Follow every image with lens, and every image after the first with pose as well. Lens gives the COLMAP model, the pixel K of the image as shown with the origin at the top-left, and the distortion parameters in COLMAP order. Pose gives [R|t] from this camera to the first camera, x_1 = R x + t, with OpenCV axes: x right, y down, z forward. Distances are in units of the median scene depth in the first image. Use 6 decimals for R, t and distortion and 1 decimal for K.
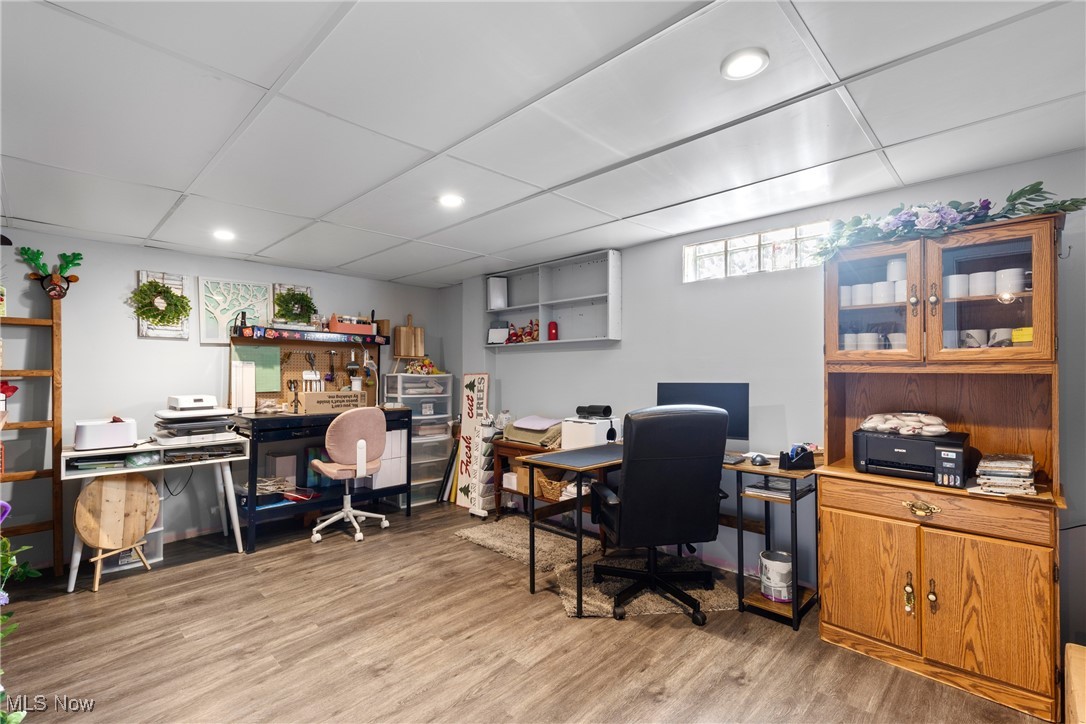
lens RADIAL K [[491.0, 0, 542.6], [0, 491.0, 364.9], [0, 0, 1]] dist [0.006678, 0.000487]
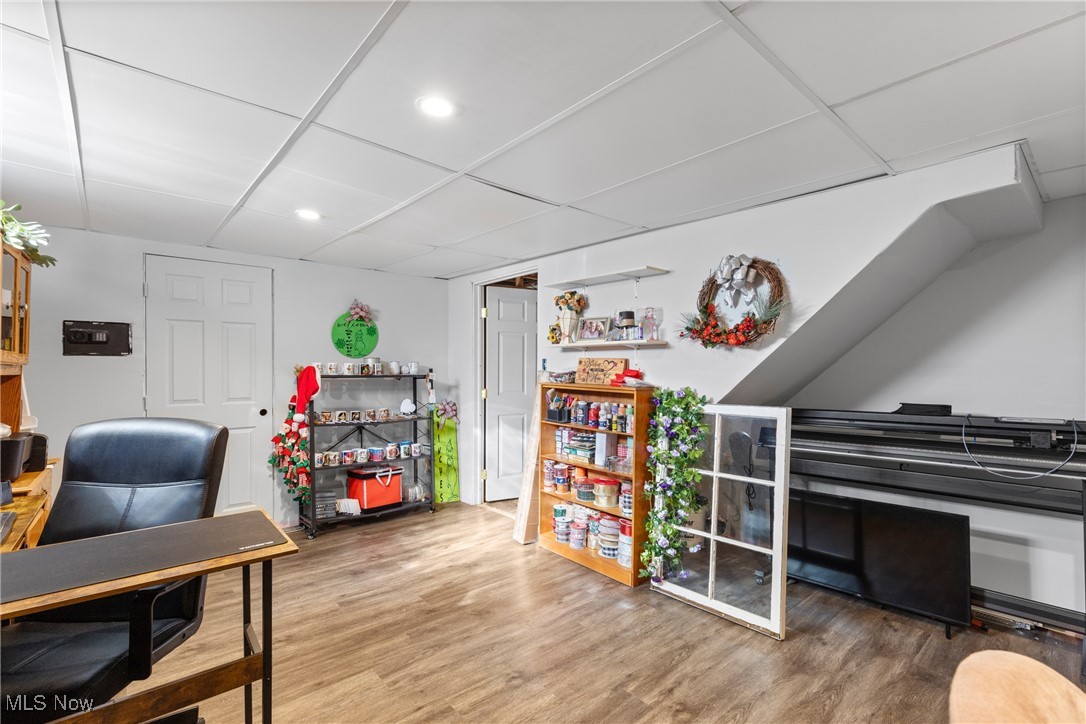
lens RADIAL K [[491.0, 0, 543.0], [0, 491.0, 365.8], [0, 0, 1]] dist [0.006678, 0.000487]
pose [[-0.996726, 0.001350, 0.080843, -0.452840], [0.000576, 0.999954, -0.009606, 0.008205], [-0.080852, -0.009528, -0.996681, 1.946387]]
